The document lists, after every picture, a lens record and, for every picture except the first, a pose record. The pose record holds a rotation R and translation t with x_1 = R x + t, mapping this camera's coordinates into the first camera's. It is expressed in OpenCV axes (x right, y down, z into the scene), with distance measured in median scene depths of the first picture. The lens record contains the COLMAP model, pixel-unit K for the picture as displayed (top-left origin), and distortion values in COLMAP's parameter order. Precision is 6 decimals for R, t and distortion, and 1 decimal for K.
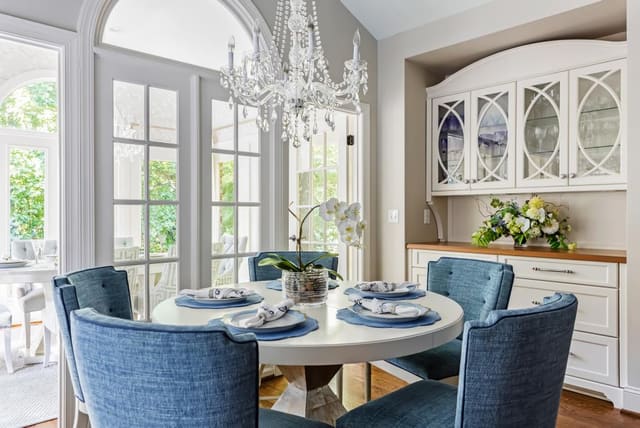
lens RADIAL K [[454.1, 0, 320.0], [0, 454.1, 214.0], [0, 0, 1]] dist [-0.004308, 0.003120]
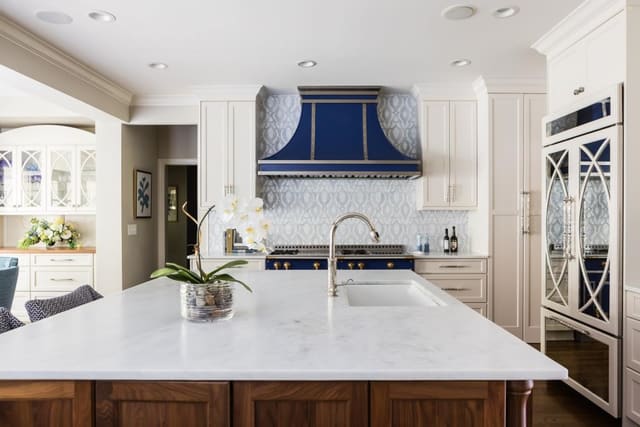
lens RADIAL K [[437.9, 0, 320.0], [0, 437.9, 213.5], [0, 0, 1]] dist [-0.010302, -0.000225]
pose [[0.697720, -0.003163, 0.716364, -0.002838], [0.005871, 0.999982, -0.001302, -0.042967], [-0.716347, 0.005114, 0.697726, -0.803604]]
